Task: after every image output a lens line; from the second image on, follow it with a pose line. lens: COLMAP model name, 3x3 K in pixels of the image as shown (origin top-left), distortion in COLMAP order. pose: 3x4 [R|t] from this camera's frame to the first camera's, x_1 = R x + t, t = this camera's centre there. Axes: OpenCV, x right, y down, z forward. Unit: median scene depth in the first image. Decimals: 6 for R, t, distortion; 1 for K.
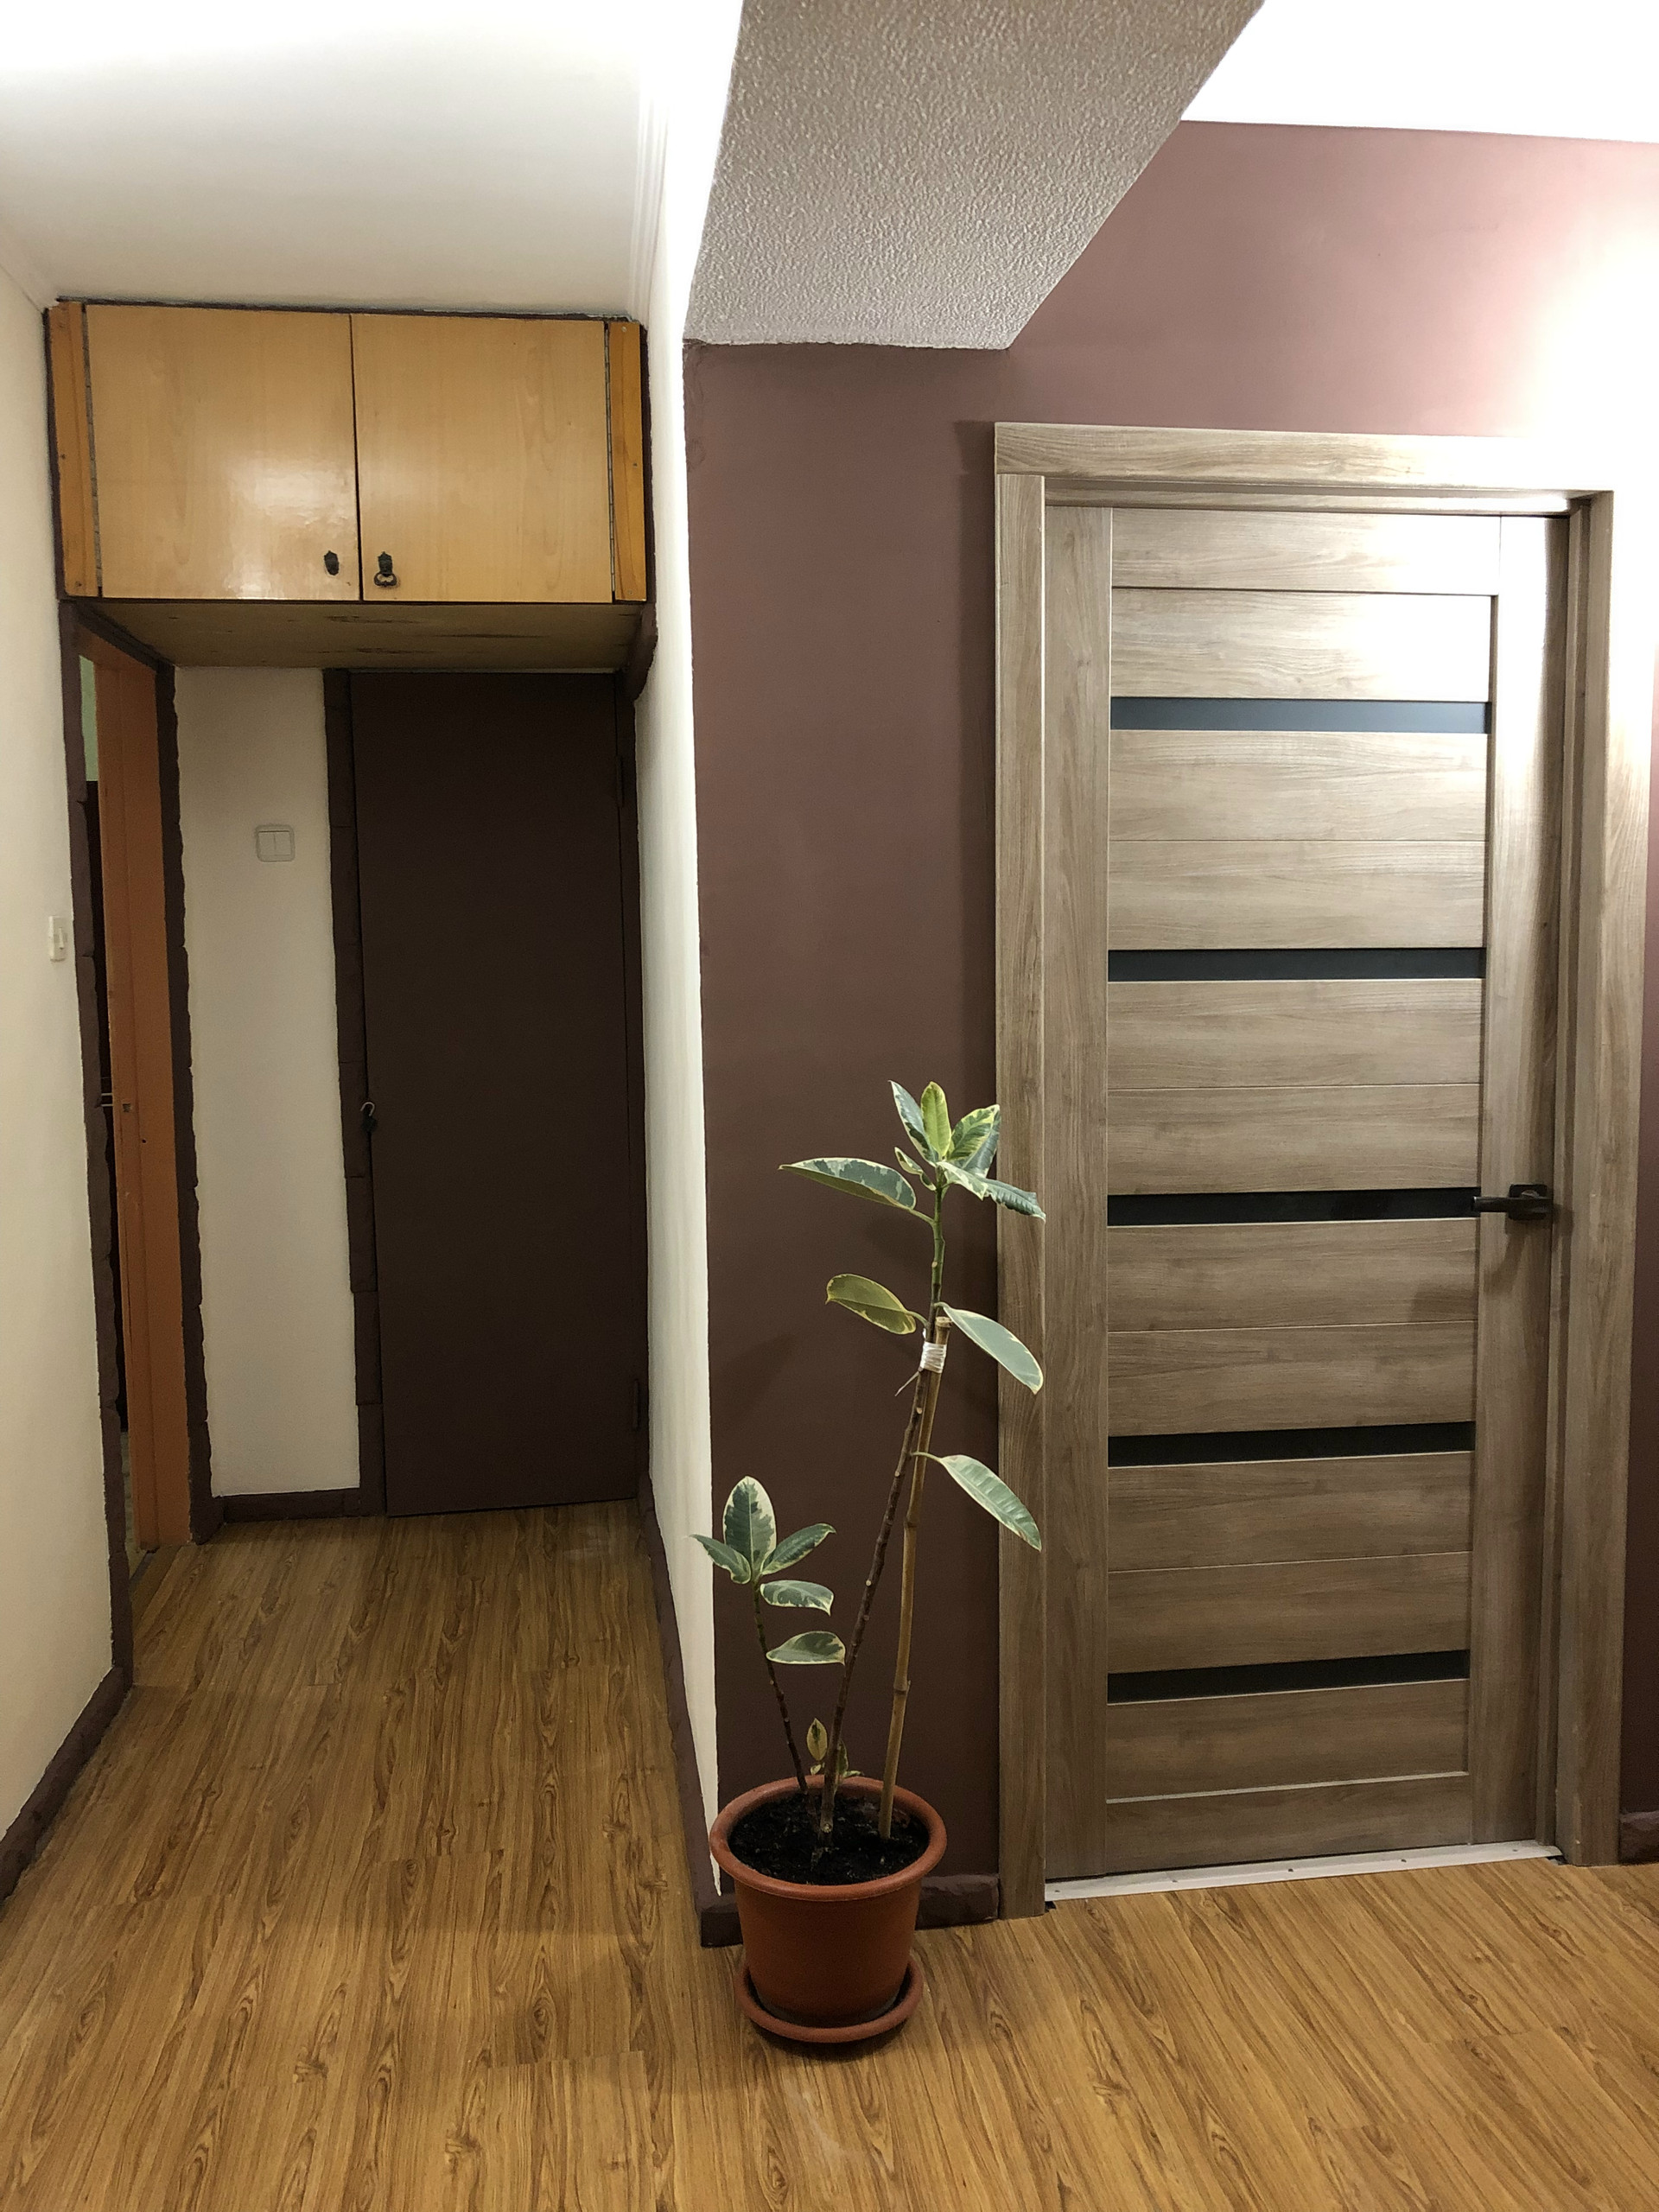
lens RADIAL K [[1801.7, 0, 820.4], [0, 1801.7, 1094.4], [0, 0, 1]] dist [0.045520, -0.044838]
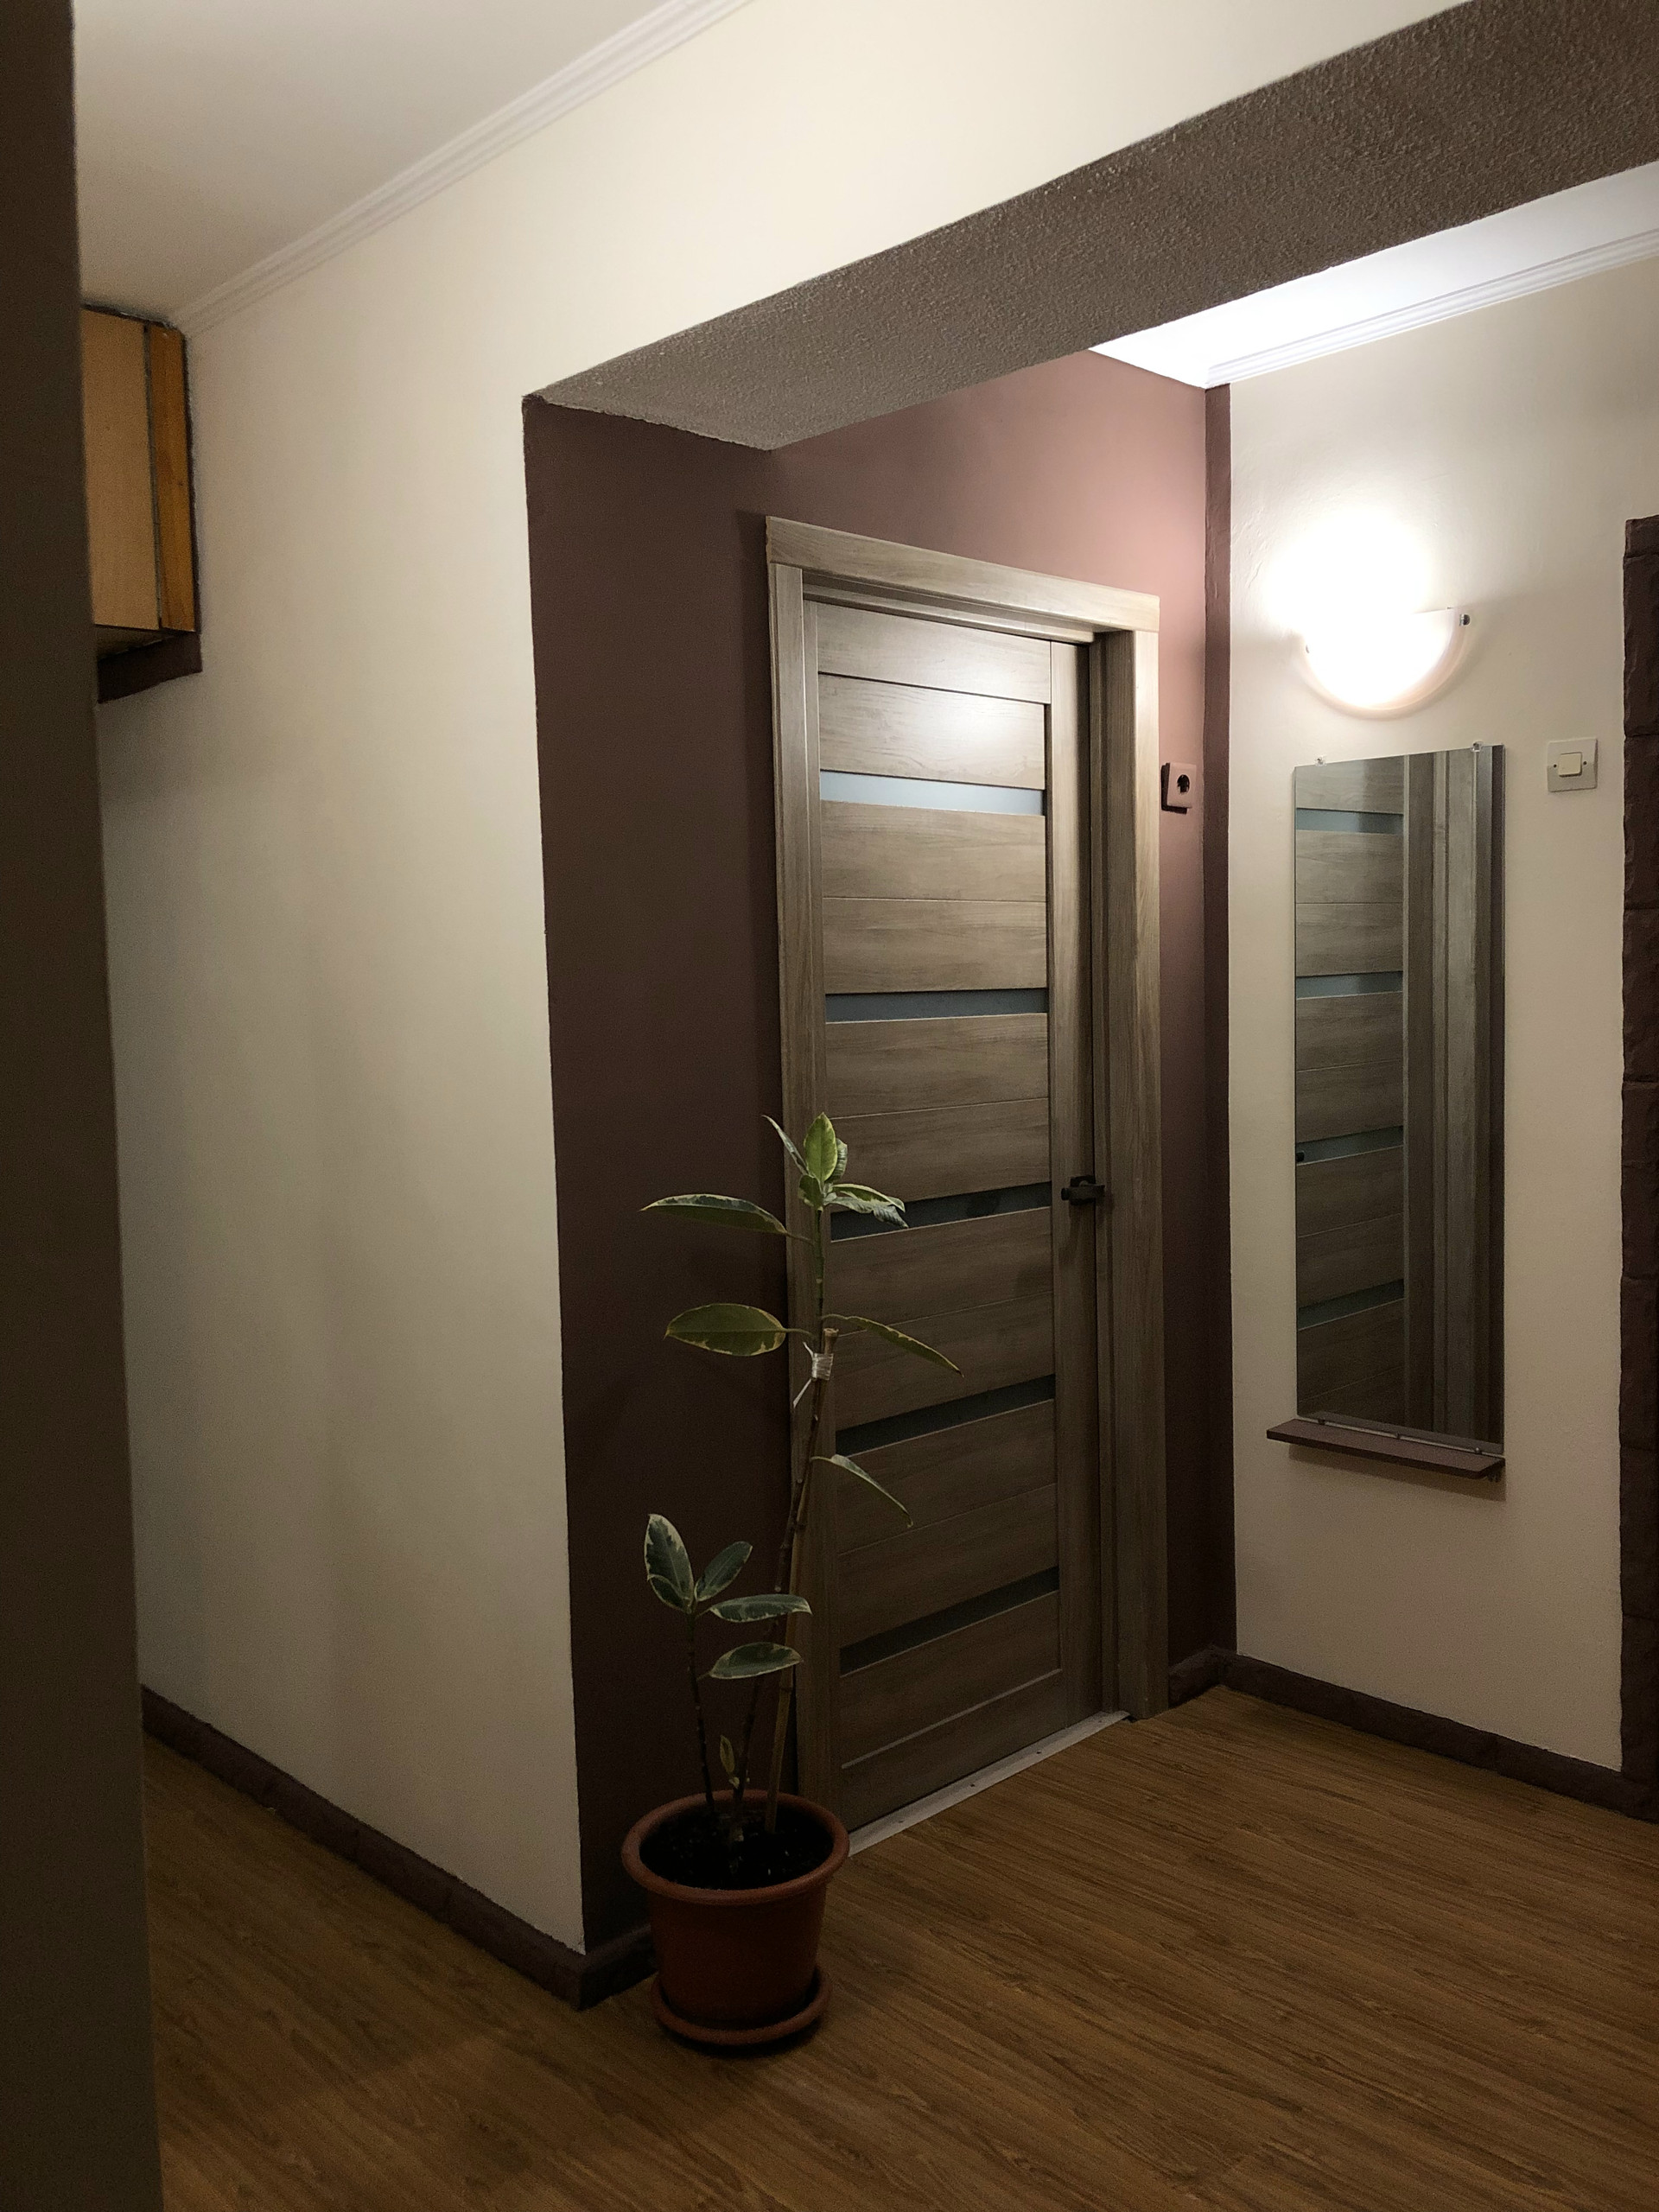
lens RADIAL K [[1801.7, 0, 881.2], [0, 1801.7, 1093.5], [0, 0, 1]] dist [0.045520, -0.044838]
pose [[0.809853, -0.051978, 0.584326, -0.461105], [0.073481, 0.997210, -0.013137, -0.001168], [-0.582013, 0.053575, 0.811413, 0.077241]]
